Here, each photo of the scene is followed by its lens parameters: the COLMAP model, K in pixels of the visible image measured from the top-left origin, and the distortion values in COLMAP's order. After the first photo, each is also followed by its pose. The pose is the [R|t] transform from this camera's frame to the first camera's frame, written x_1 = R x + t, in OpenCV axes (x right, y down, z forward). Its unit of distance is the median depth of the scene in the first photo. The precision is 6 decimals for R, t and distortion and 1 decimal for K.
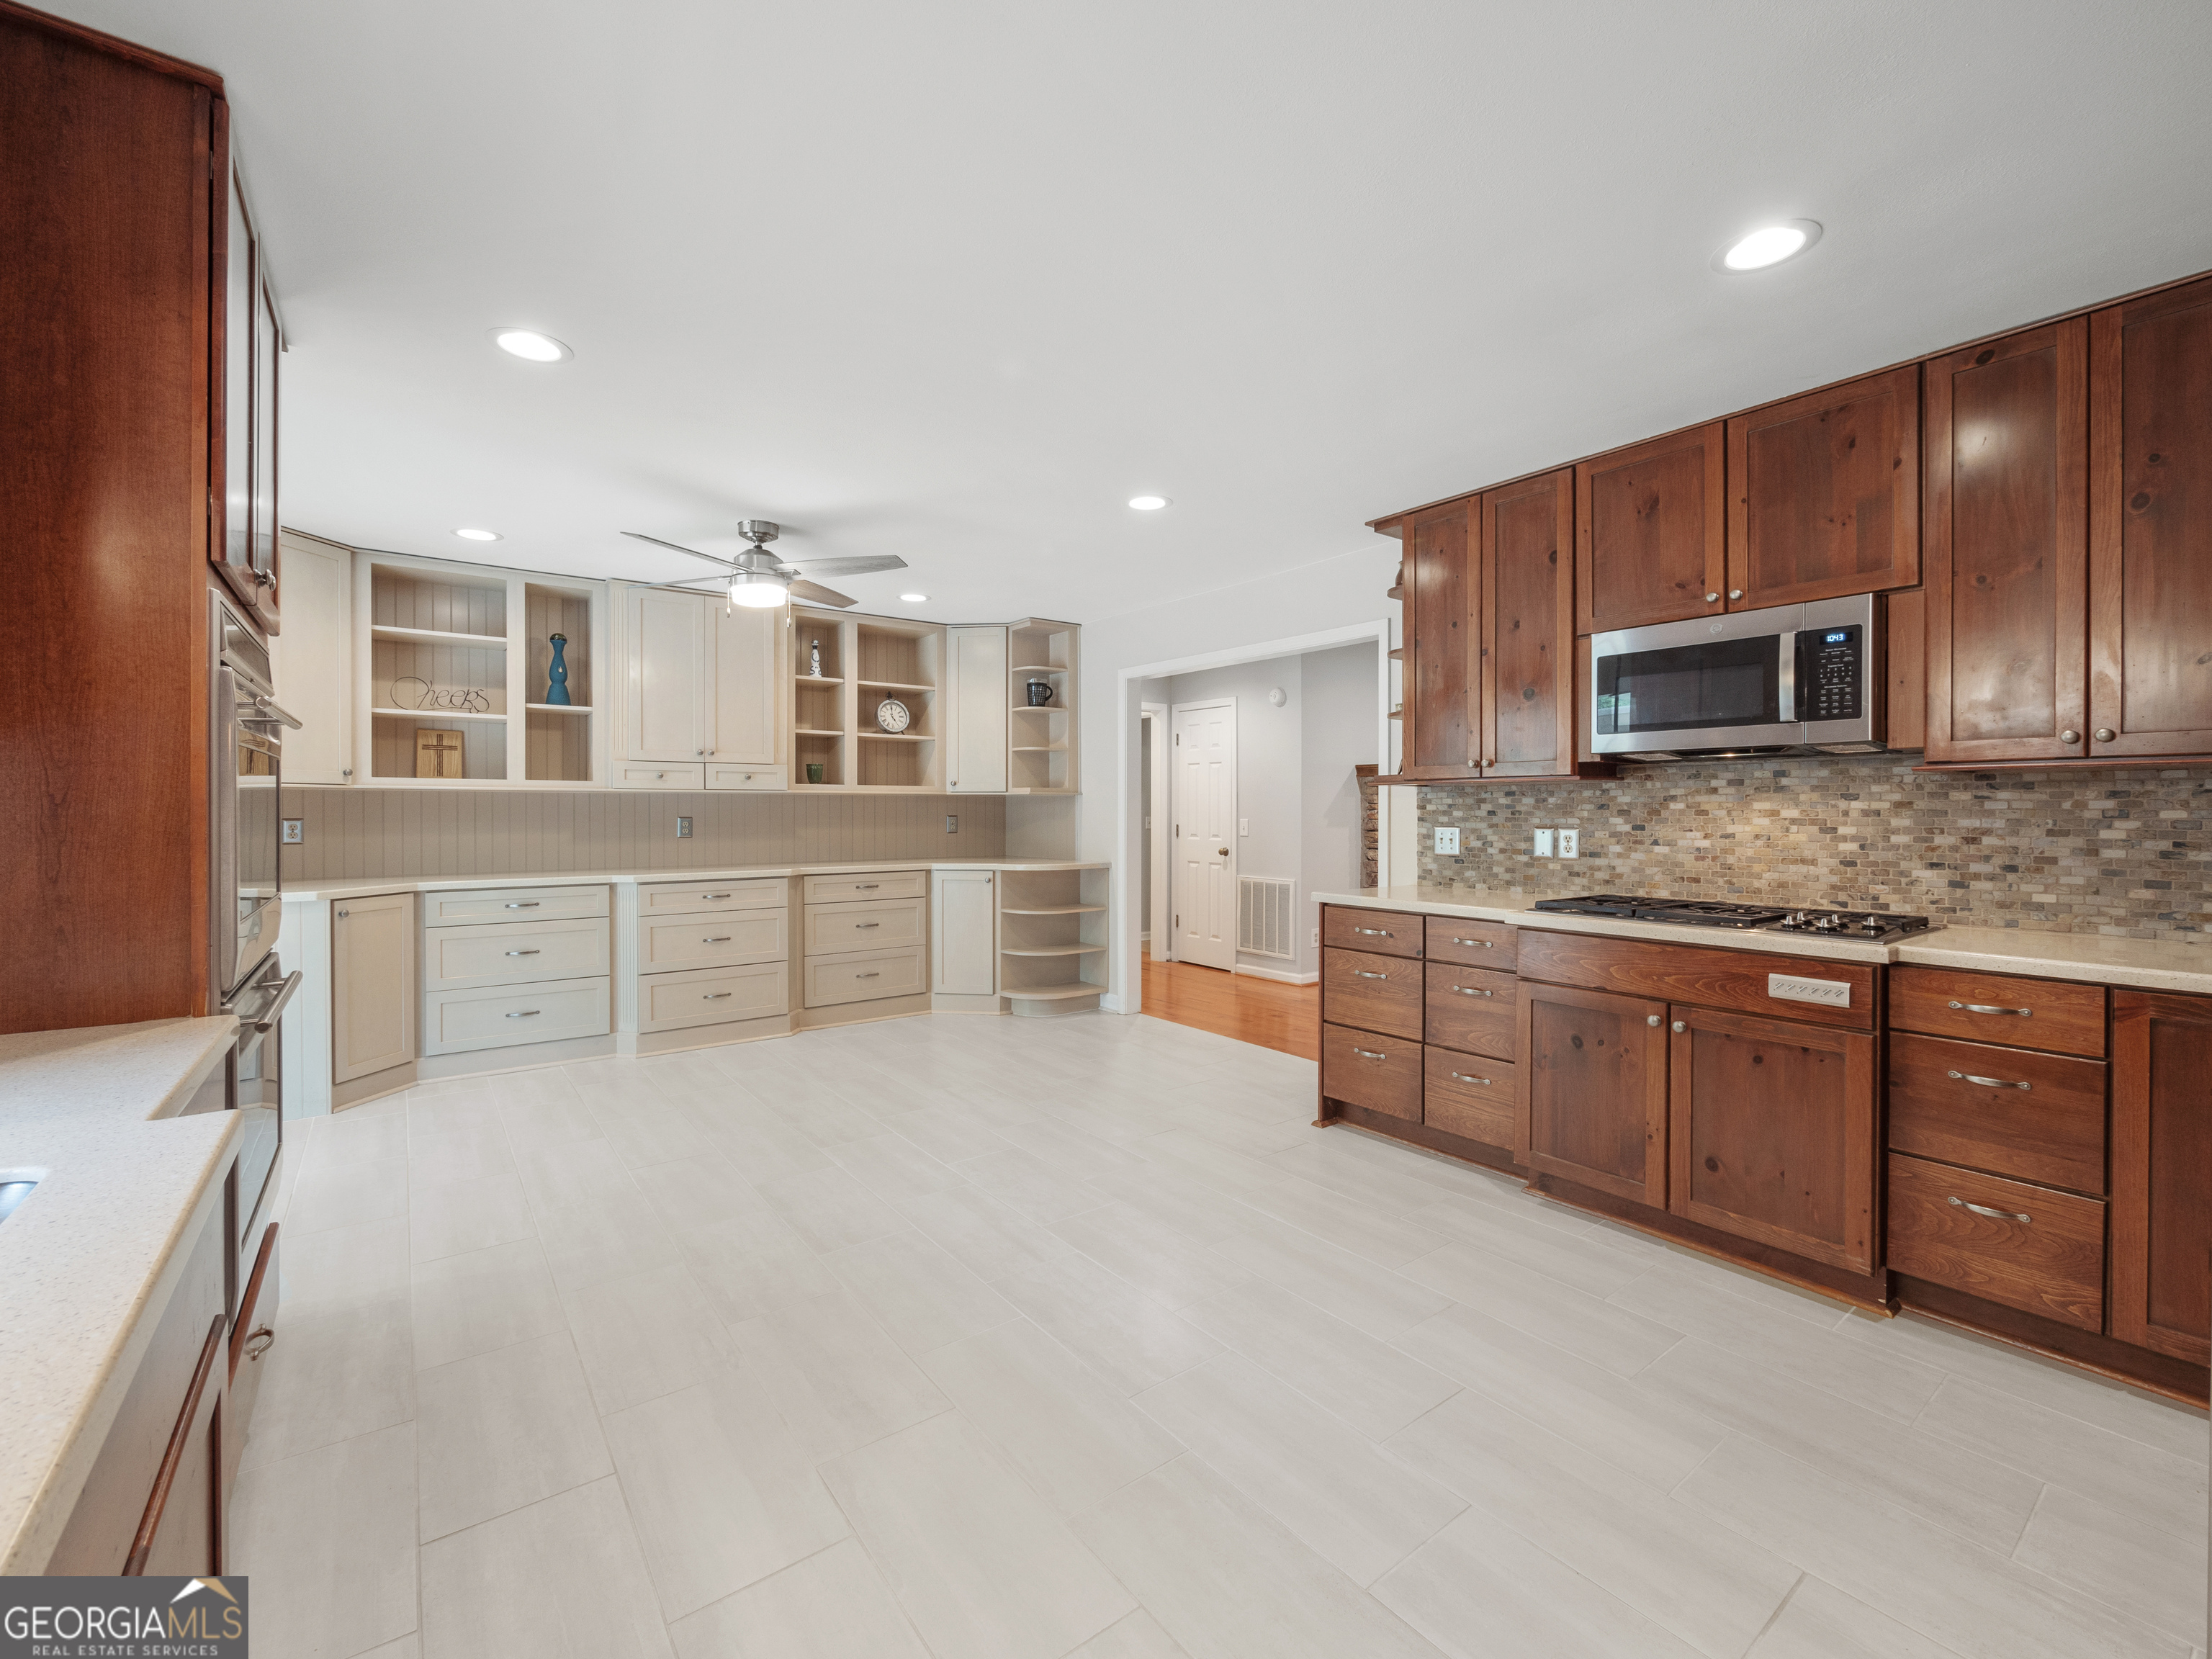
lens RADIAL K [[940.0, 0, 1108.5], [0, 940.0, 811.4], [0, 0, 1]] dist [-0.004249, 0.000883]
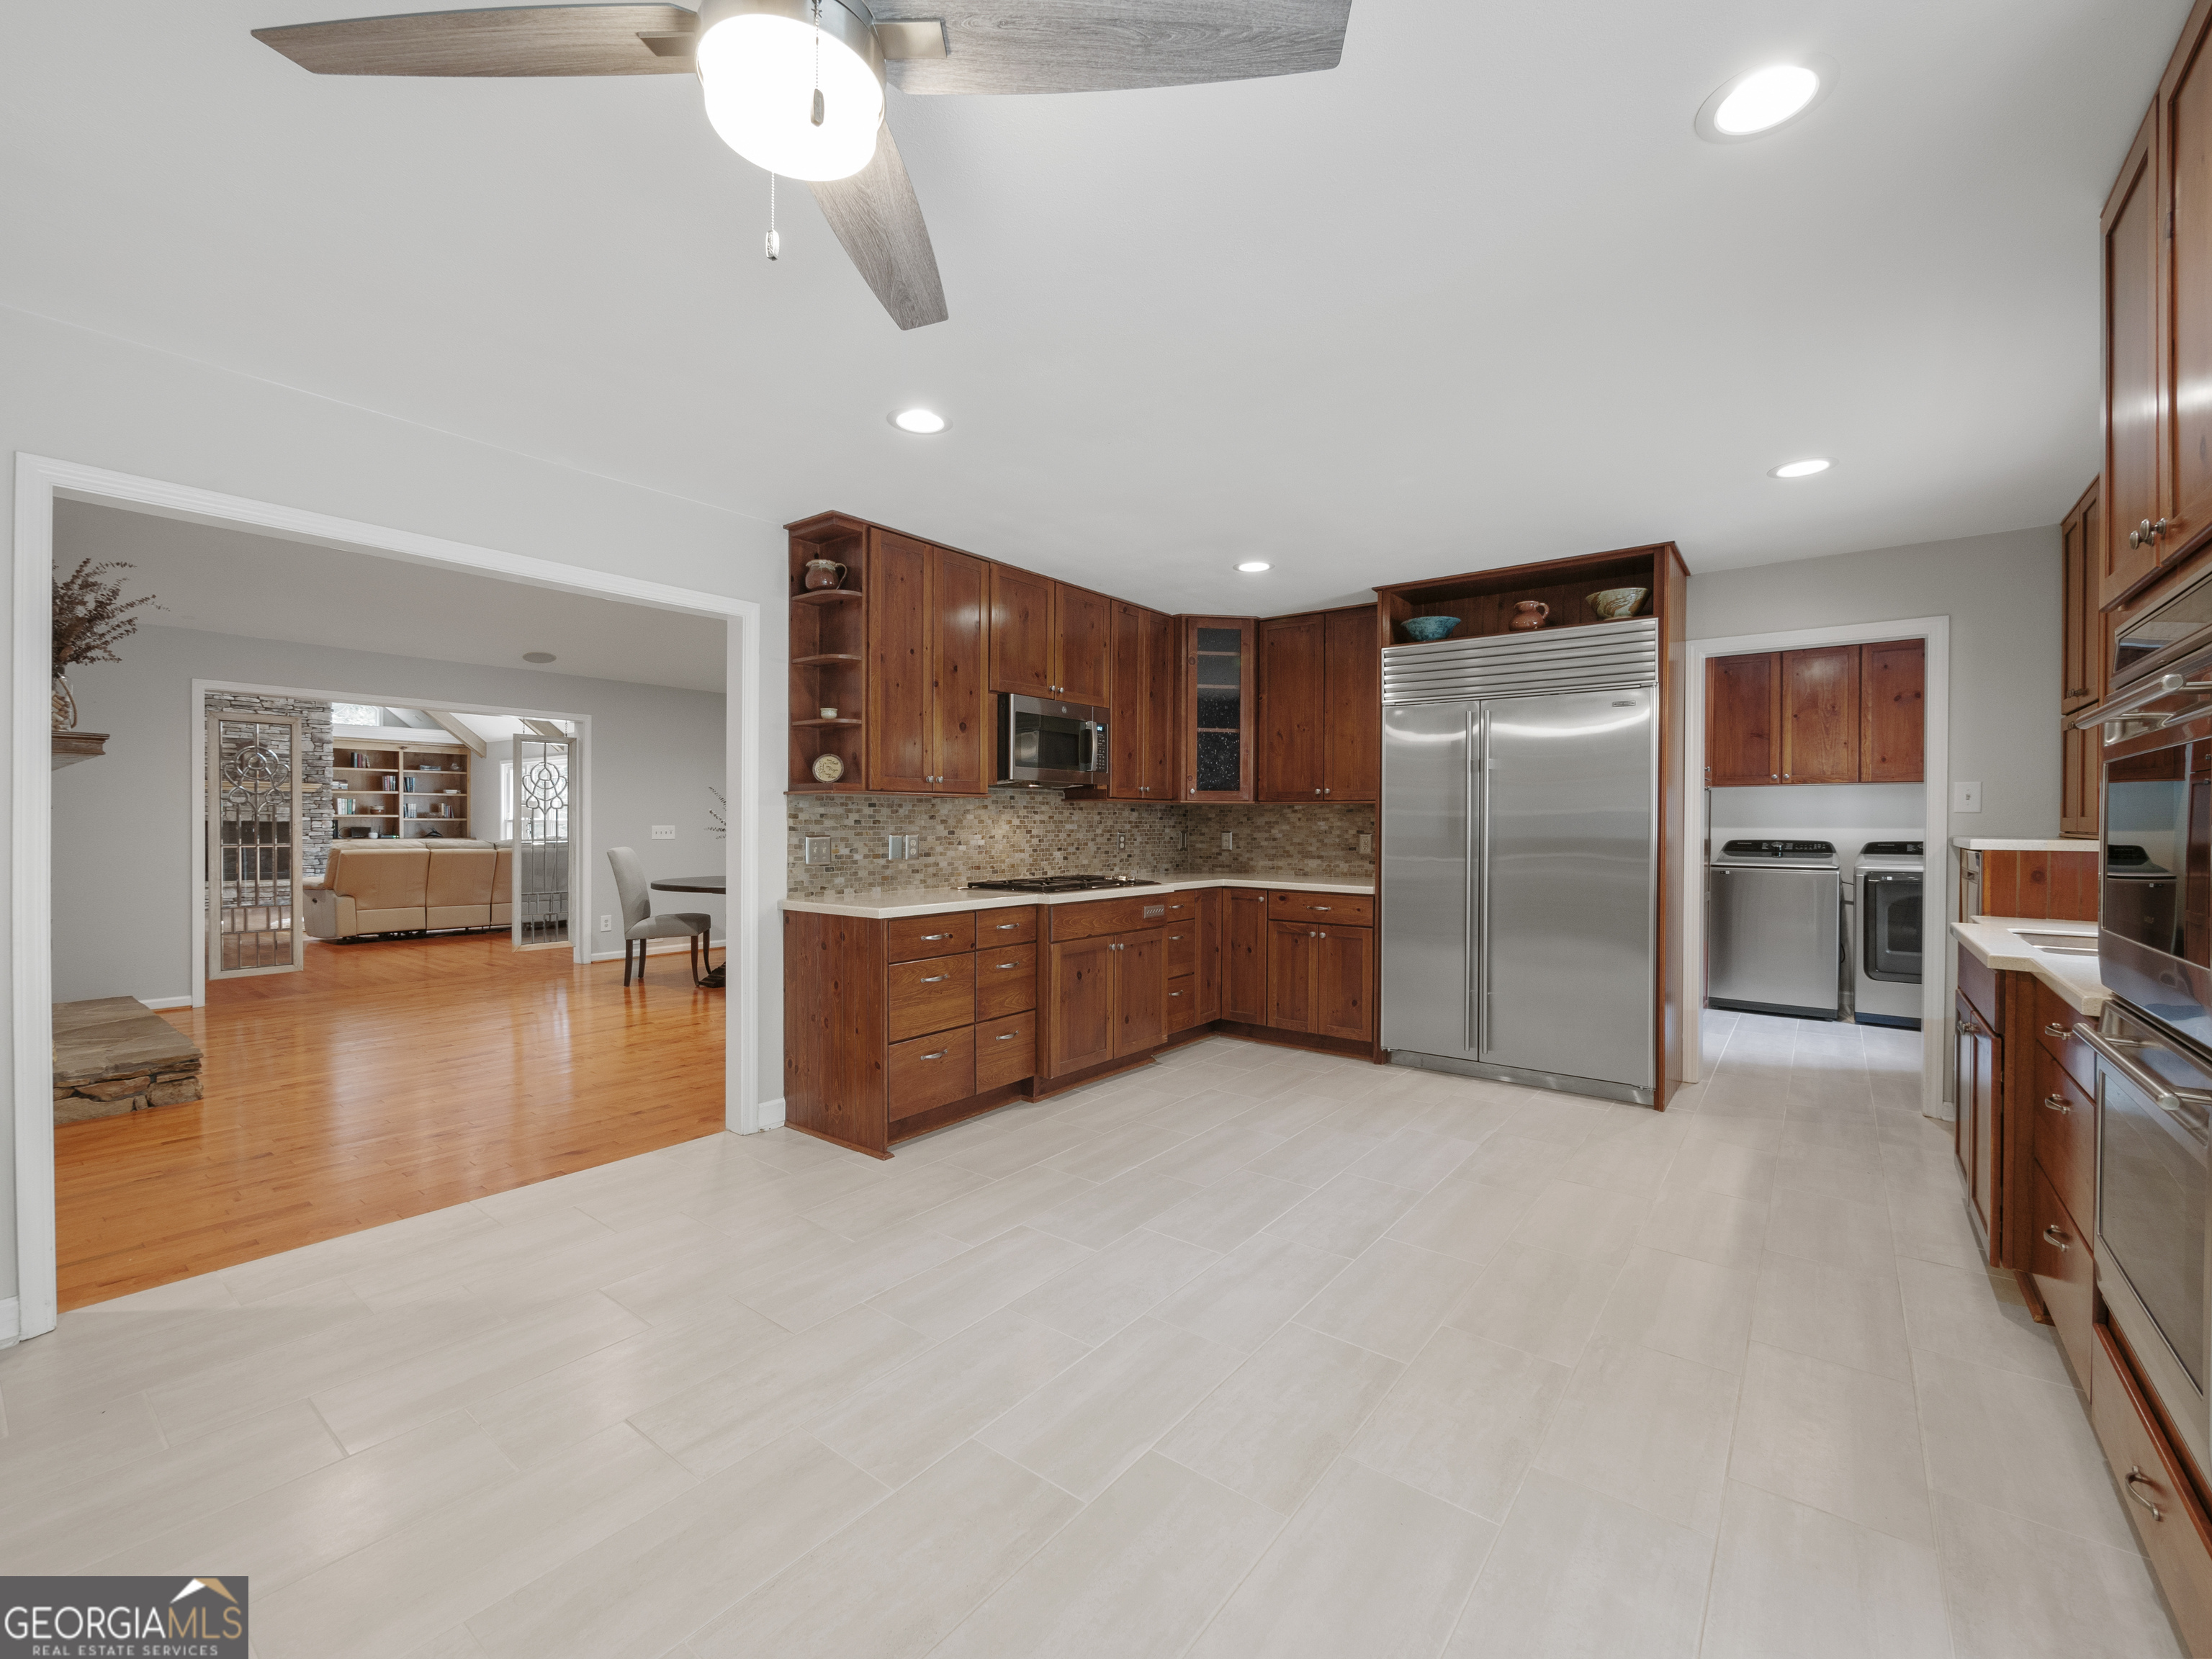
lens RADIAL K [[940.0, 0, 1083.6], [0, 940.0, 826.1], [0, 0, 1]] dist [-0.004249, 0.000883]
pose [[-0.244995, -0.007969, 0.969492, -0.668769], [-0.003146, 0.999967, 0.007425, -0.002431], [-0.969519, -0.001231, -0.245012, 0.954486]]
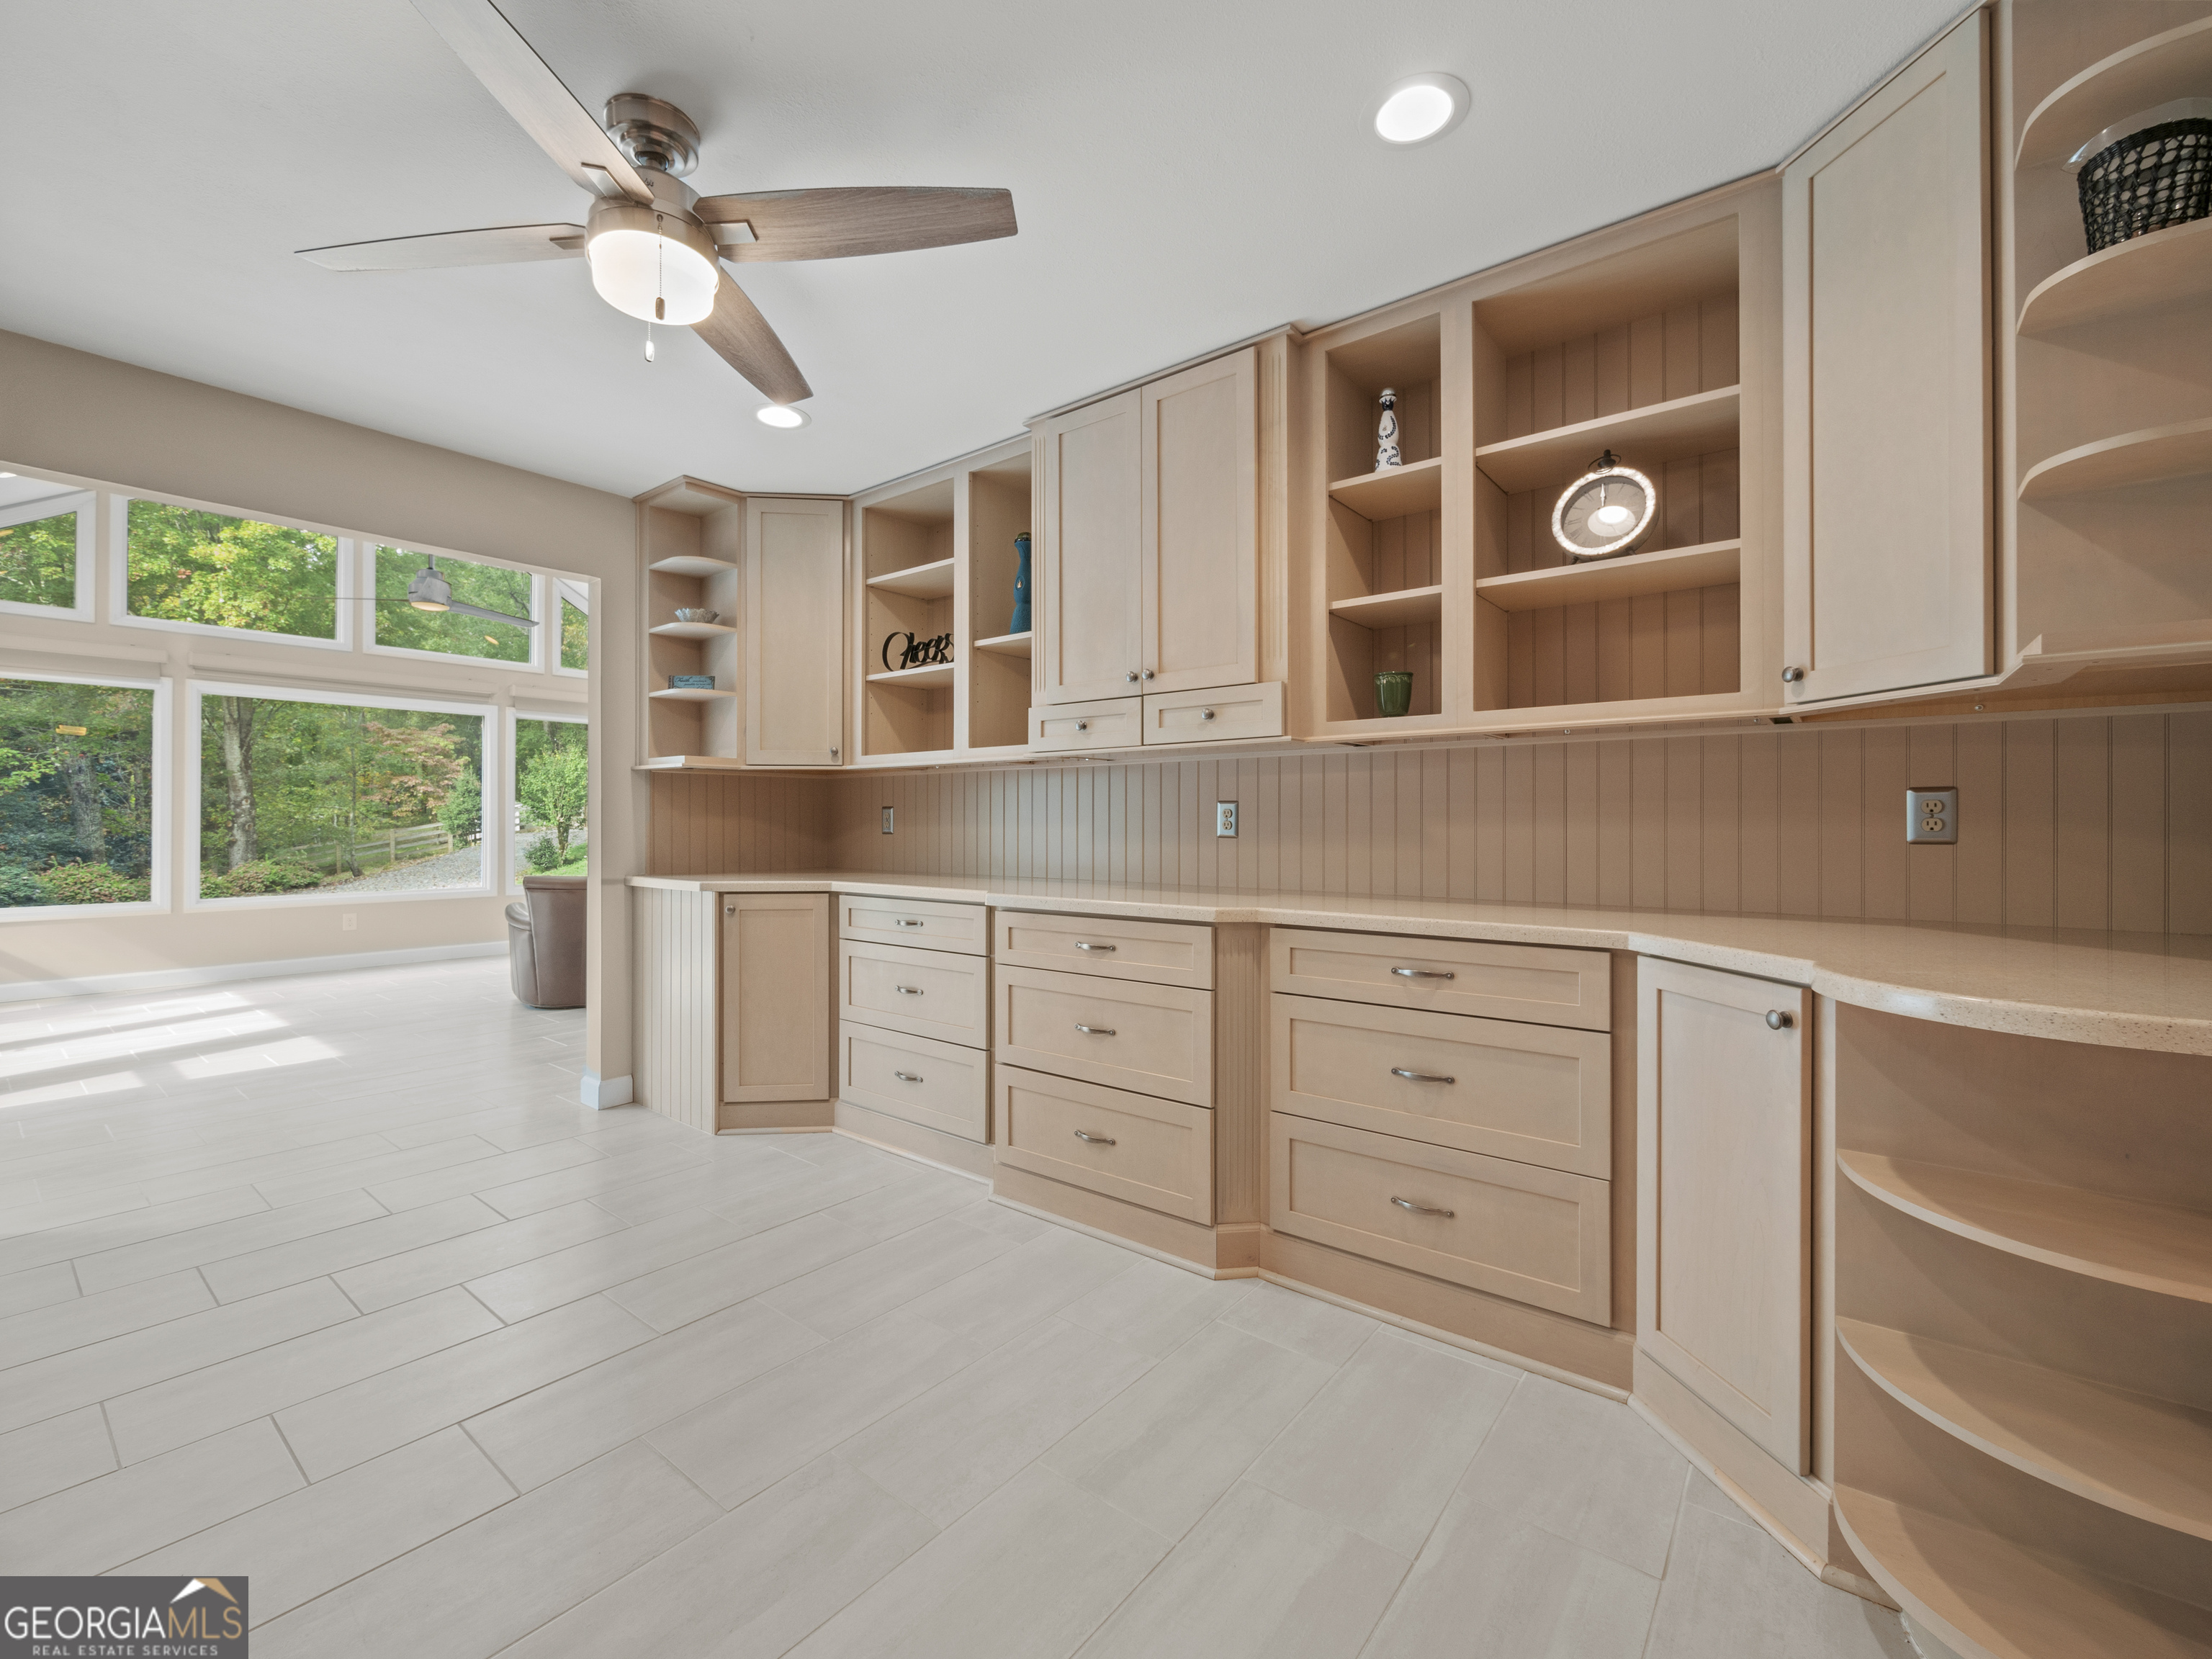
lens RADIAL K [[940.0, 0, 1099.0], [0, 940.0, 817.3], [0, 0, 1]] dist [-0.004249, 0.000883]
pose [[0.235304, -0.011721, -0.971851, 0.109126], [-0.003604, 0.999910, -0.012932, 0.031242], [0.971915, 0.006546, 0.235240, 1.065059]]
